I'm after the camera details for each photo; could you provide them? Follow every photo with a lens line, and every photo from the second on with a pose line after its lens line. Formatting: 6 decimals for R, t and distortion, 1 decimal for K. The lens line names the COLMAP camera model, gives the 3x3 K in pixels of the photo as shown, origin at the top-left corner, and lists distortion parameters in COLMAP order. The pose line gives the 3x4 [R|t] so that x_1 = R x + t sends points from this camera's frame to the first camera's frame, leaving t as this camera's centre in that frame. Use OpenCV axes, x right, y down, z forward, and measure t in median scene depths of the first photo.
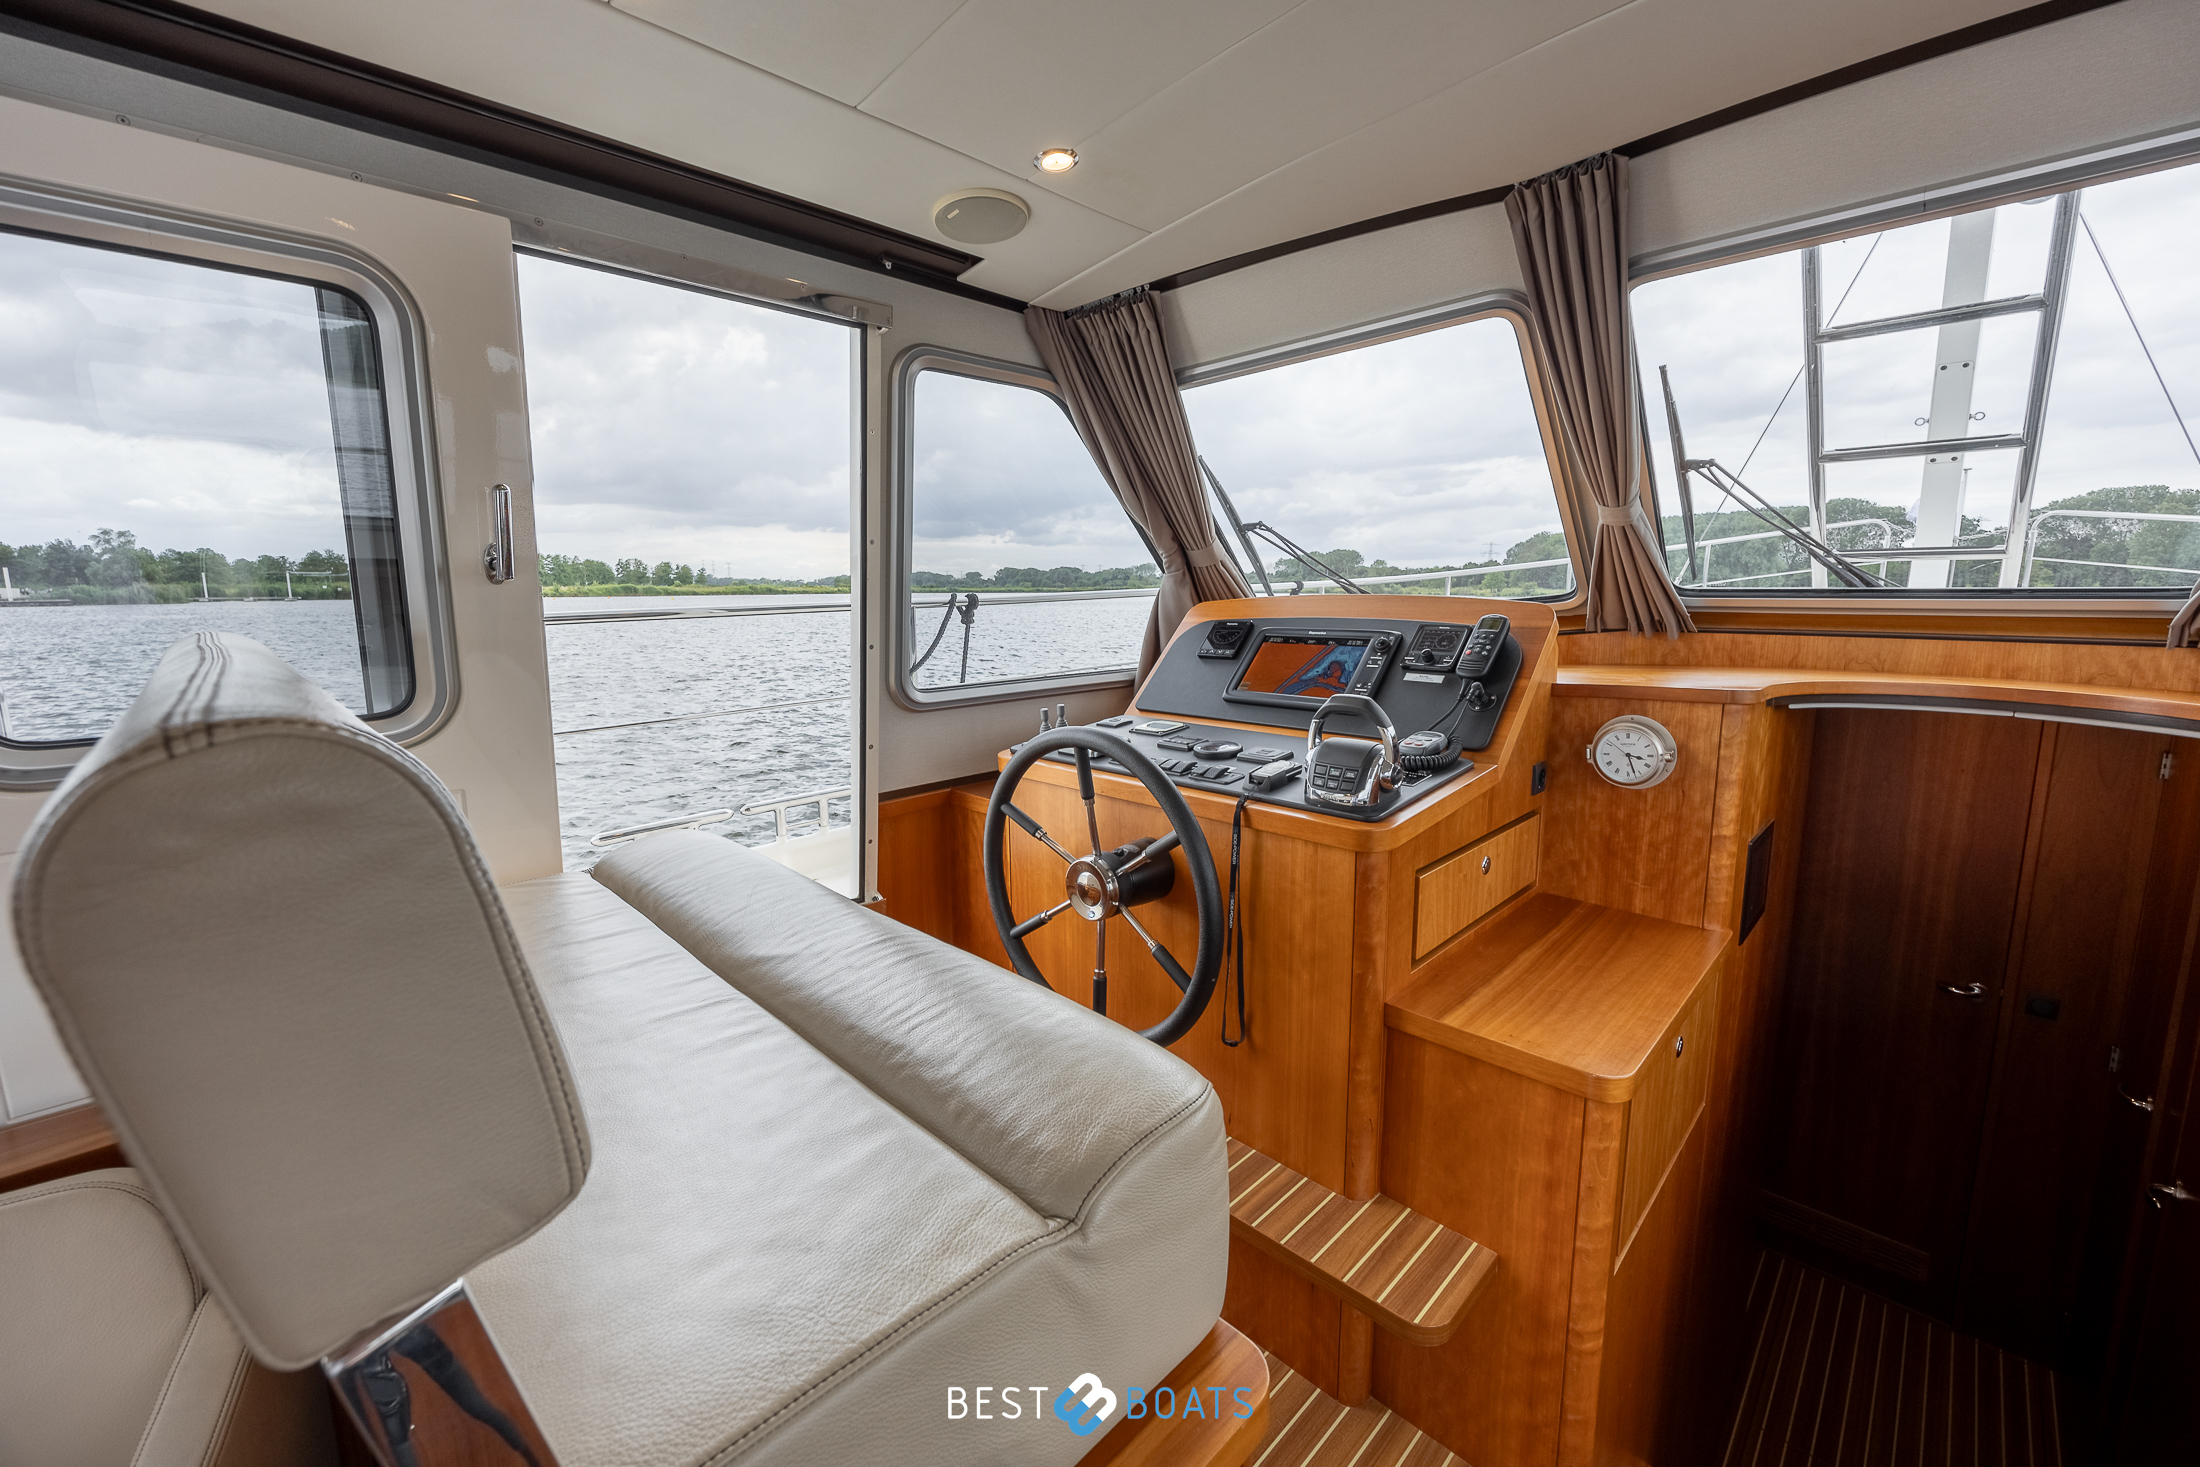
lens RADIAL K [[875.3, 0, 1085.6], [0, 875.3, 713.9], [0, 0, 1]] dist [-0.004899, 0.000410]
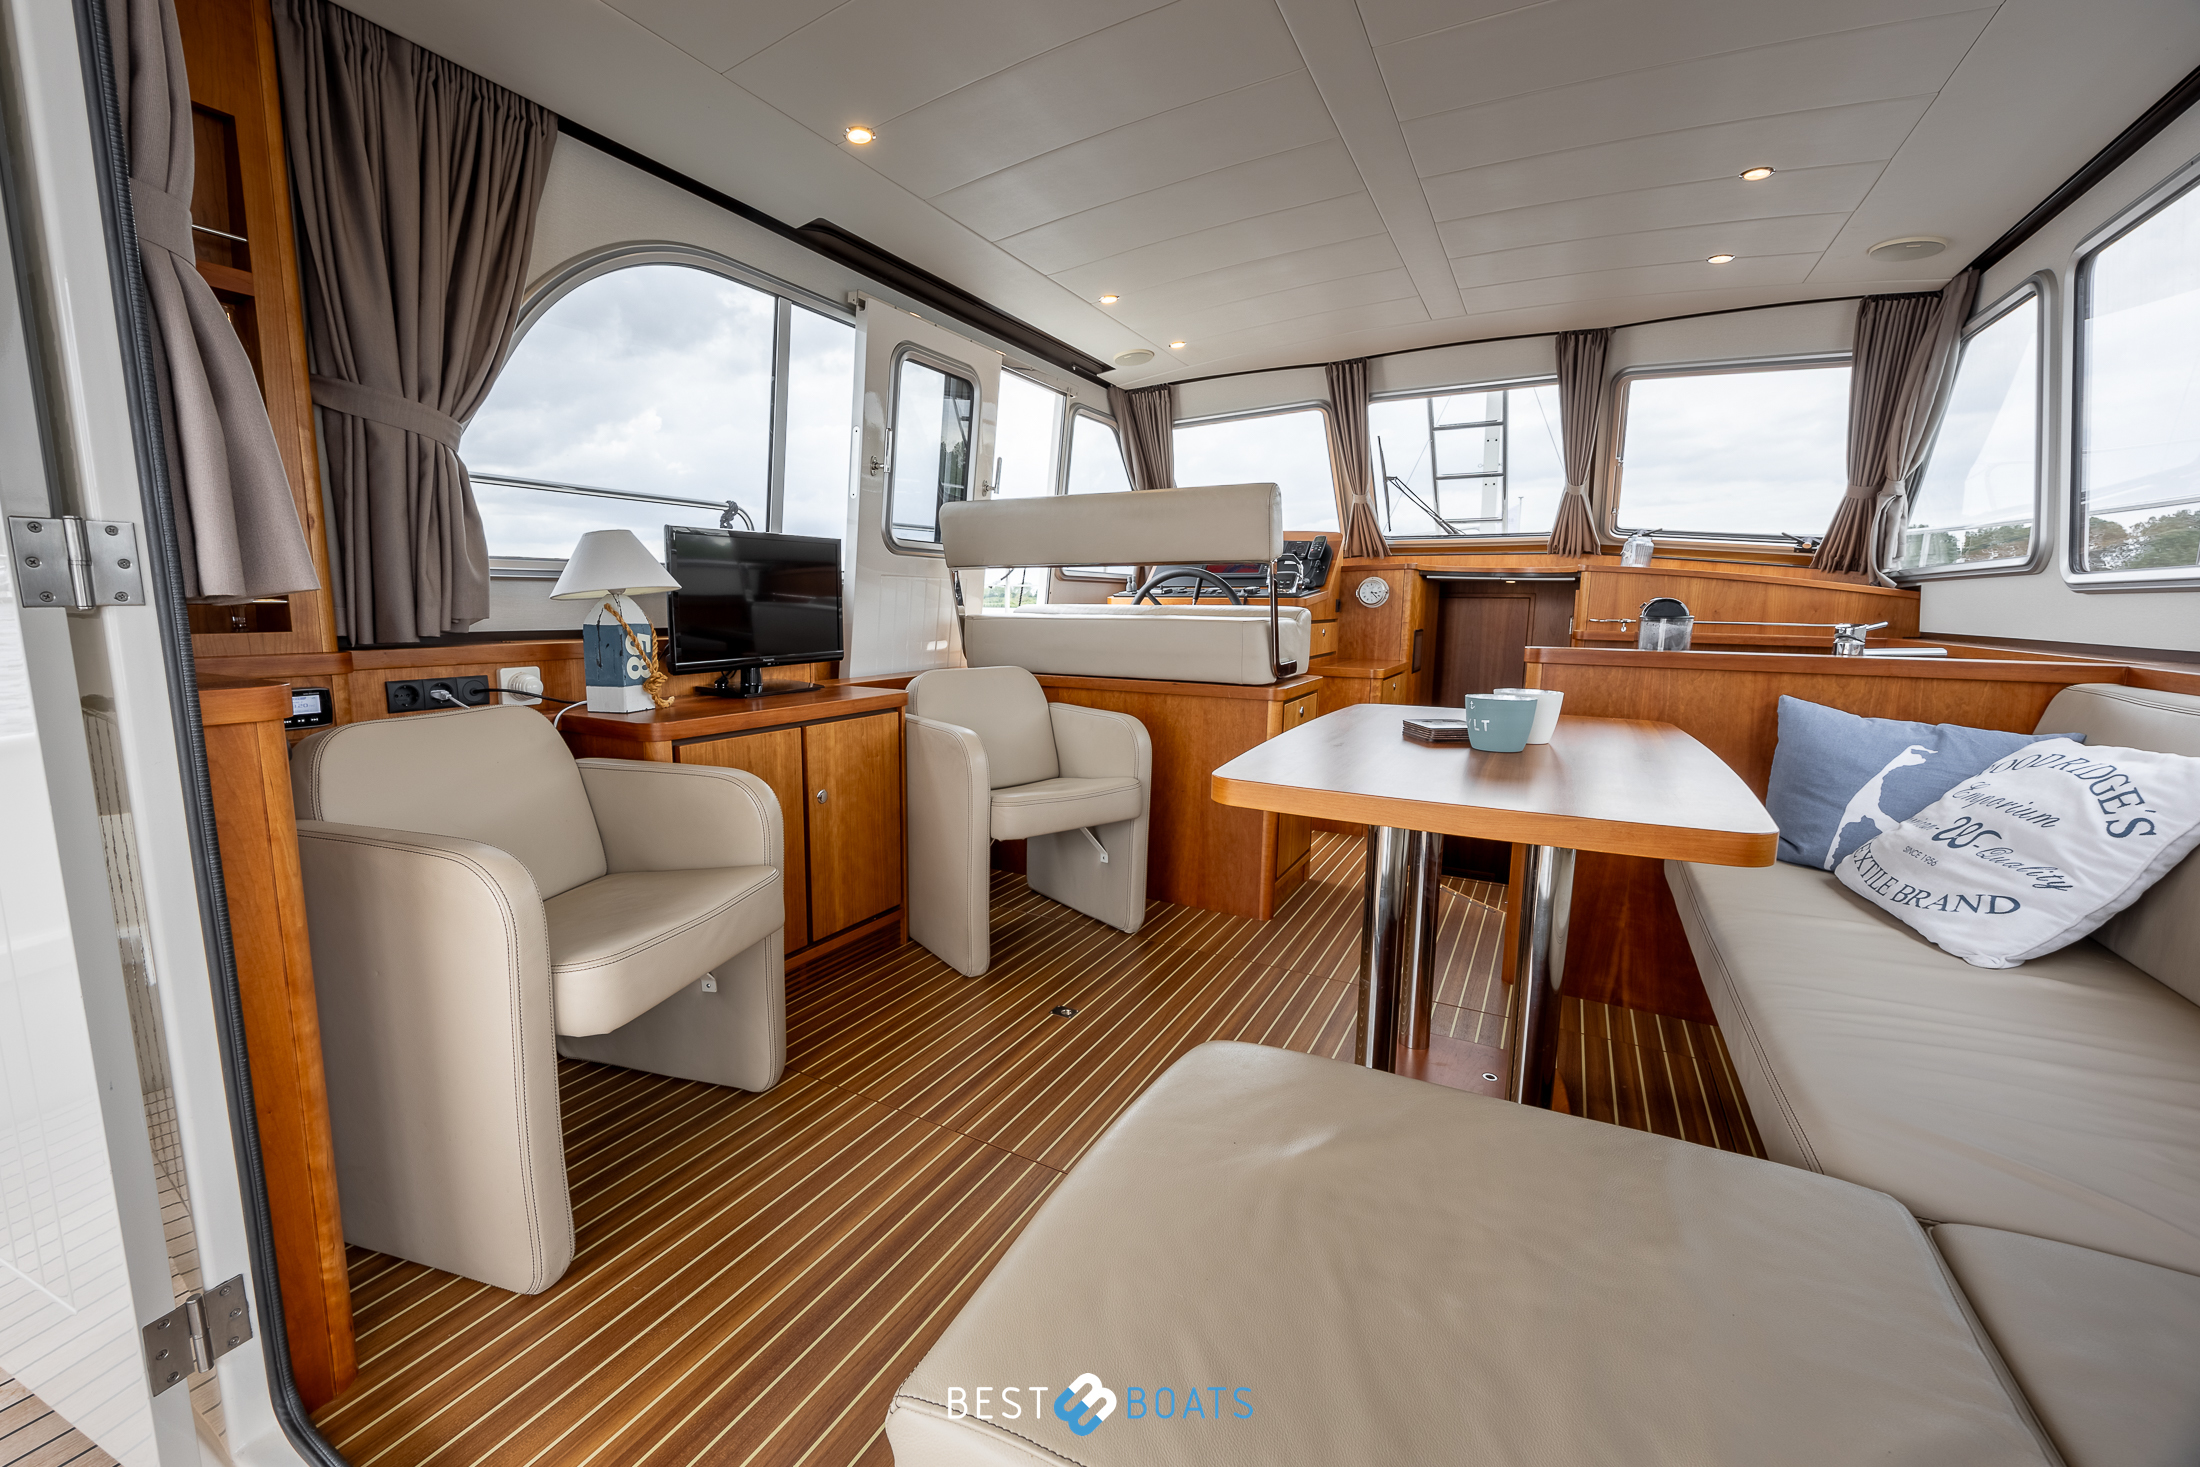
lens RADIAL K [[875.3, 0, 1056.5], [0, 875.3, 724.0], [0, 0, 1]] dist [-0.004899, 0.000410]
pose [[0.965192, -0.019561, 0.260811, -0.849209], [0.019898, 0.999801, 0.001350, 0.376555], [-0.260786, 0.003887, 0.965389, -1.101216]]
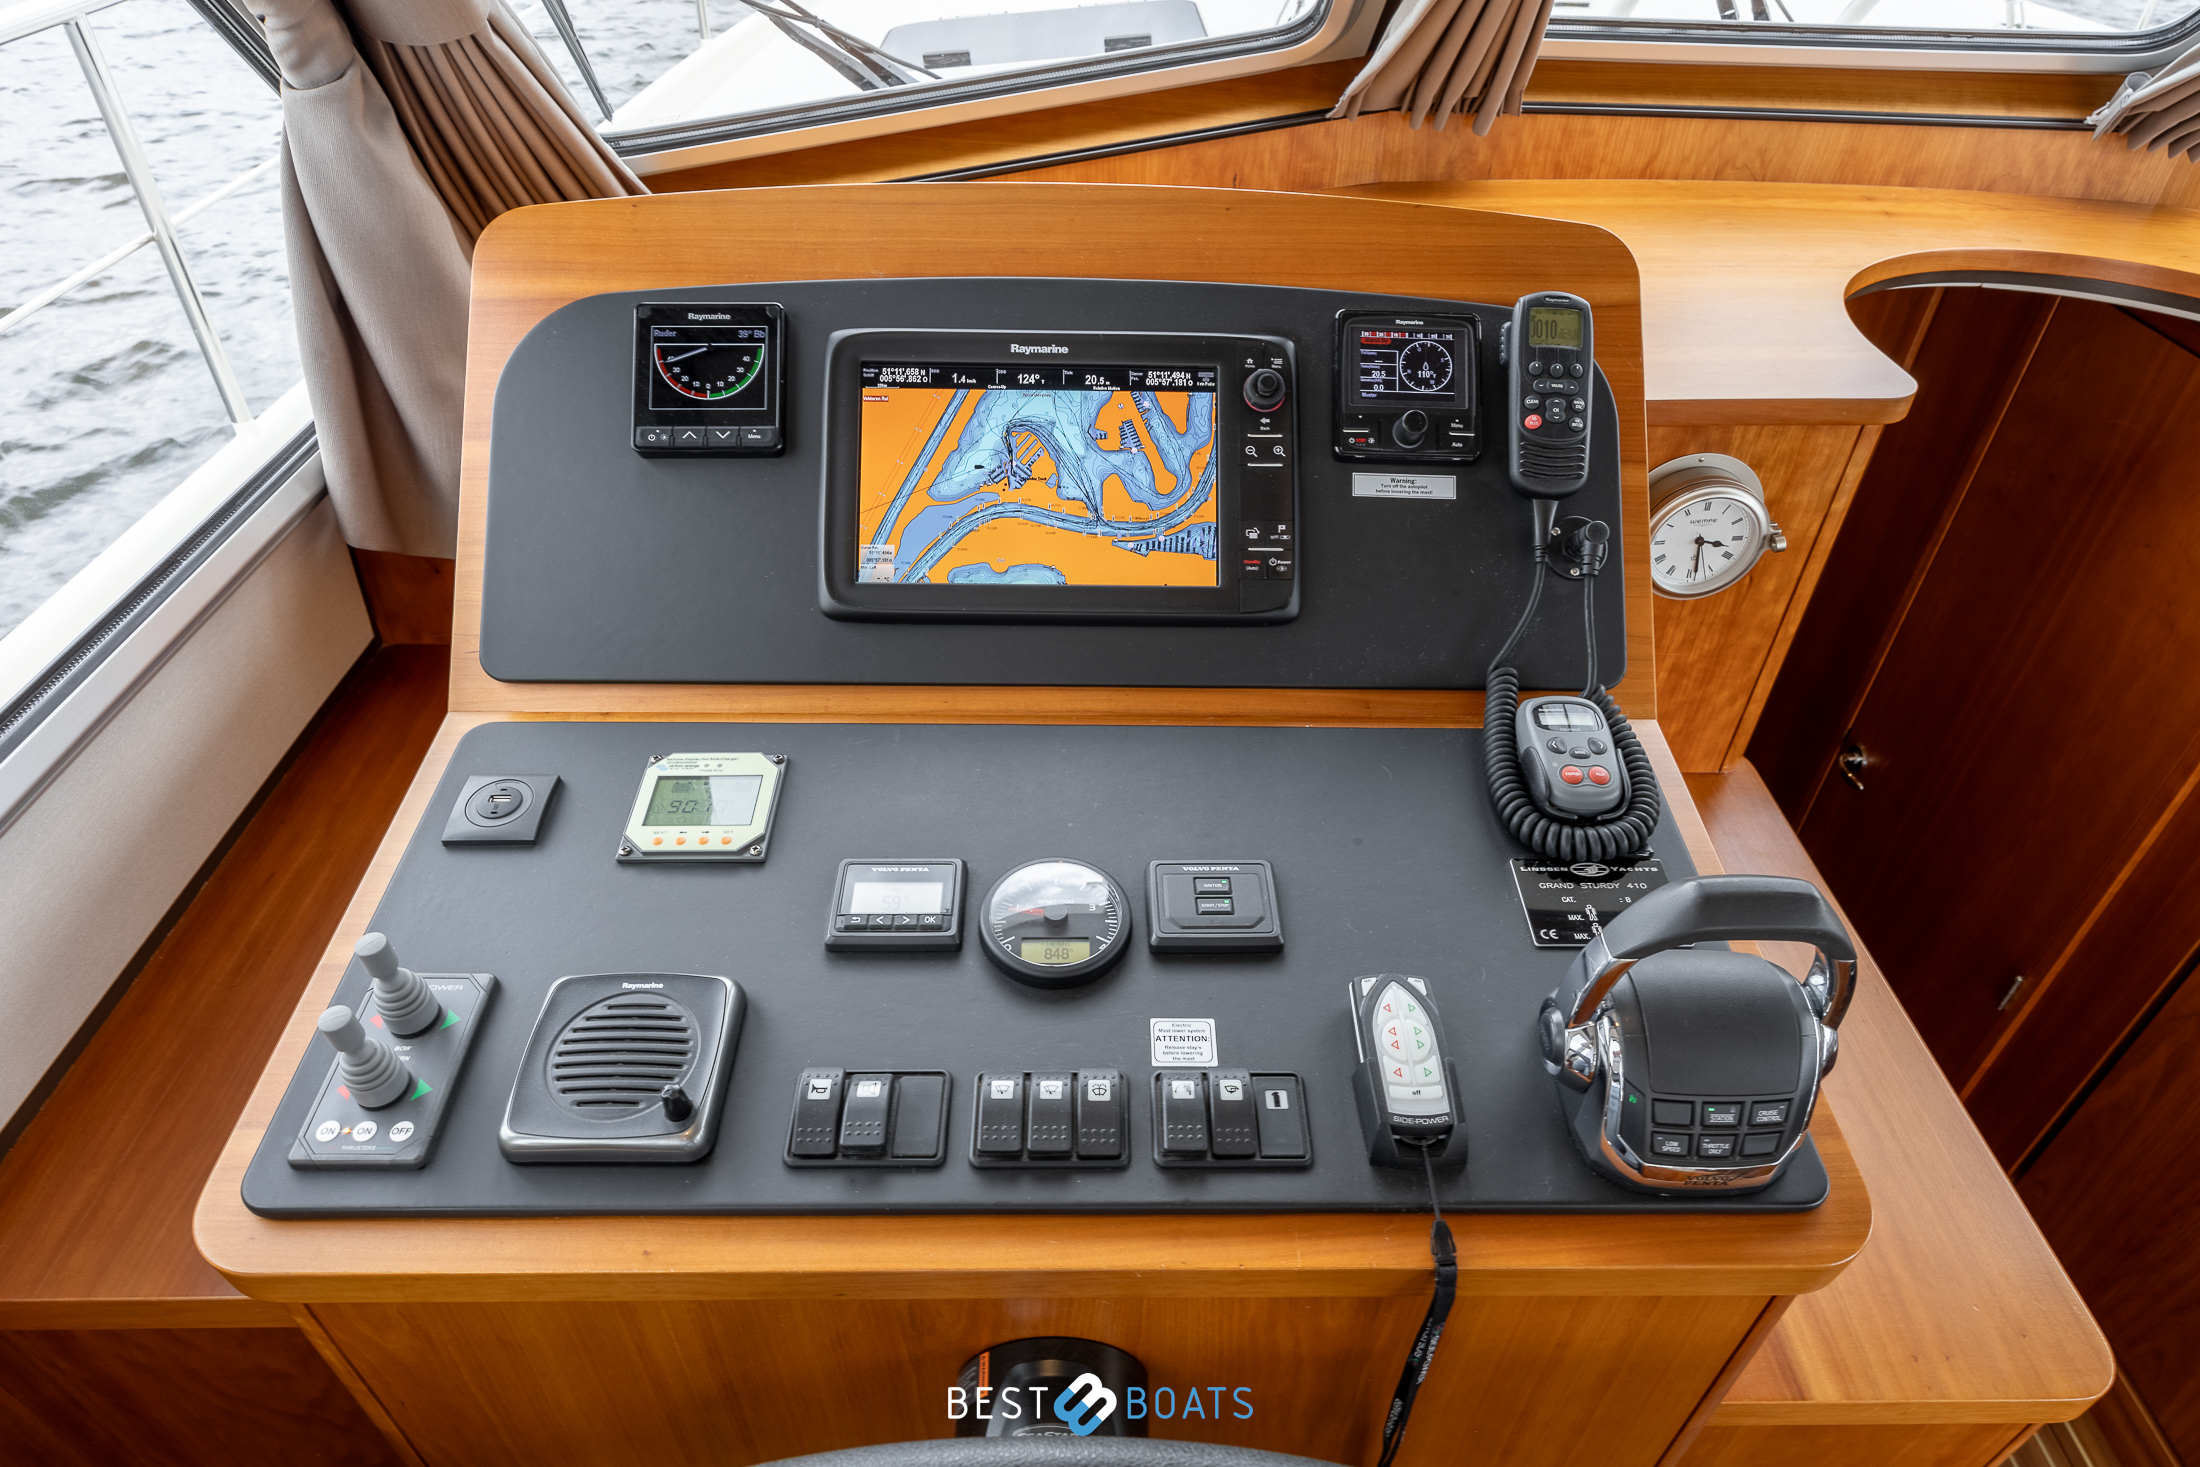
lens RADIAL K [[1308.3, 0, 1107.0], [0, 1308.3, 735.7], [0, 0, 1]] dist [-0.002746, -0.000333]
pose [[0.684069, -0.441410, 0.580695, -0.084307], [0.072087, 0.833122, 0.548371, -0.272211], [-0.725847, -0.333263, 0.601733, 0.705654]]
